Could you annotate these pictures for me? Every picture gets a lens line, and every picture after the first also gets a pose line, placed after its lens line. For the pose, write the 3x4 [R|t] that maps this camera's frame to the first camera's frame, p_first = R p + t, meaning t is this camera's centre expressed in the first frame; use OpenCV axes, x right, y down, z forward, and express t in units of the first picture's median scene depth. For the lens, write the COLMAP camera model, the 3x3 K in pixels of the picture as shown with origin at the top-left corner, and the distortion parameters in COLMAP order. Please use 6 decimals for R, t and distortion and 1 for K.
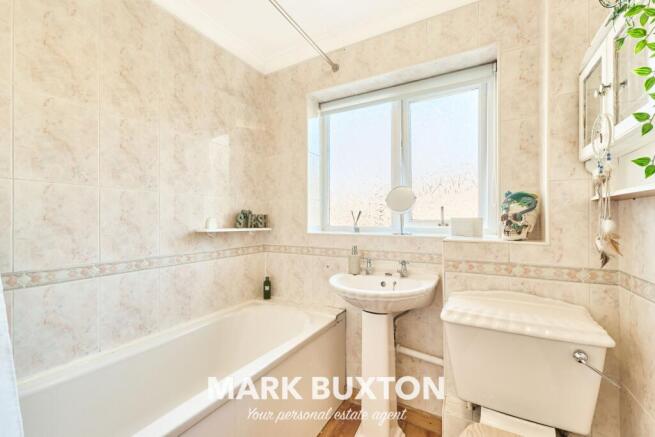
lens RADIAL K [[269.2, 0, 327.3], [0, 269.2, 220.2], [0, 0, 1]] dist [0.007624, 0.000033]
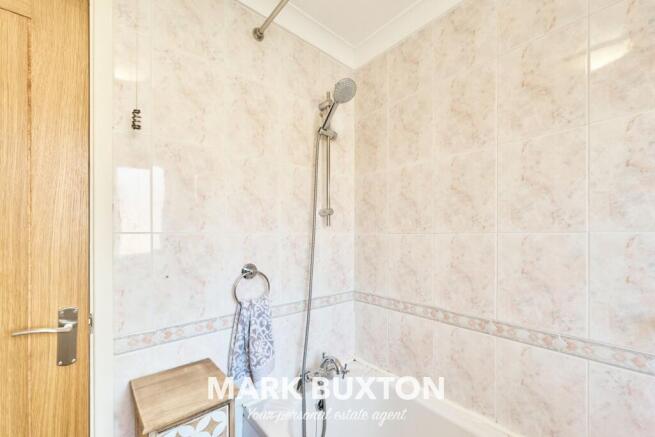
lens RADIAL K [[269.2, 0, 316.3], [0, 269.2, 234.7], [0, 0, 1]] dist [0.007624, 0.000033]
pose [[-0.349913, -0.002774, -0.936778, 0.178162], [0.002254, 0.999990, -0.003803, -0.114610], [0.936779, -0.003442, -0.349903, 0.749505]]
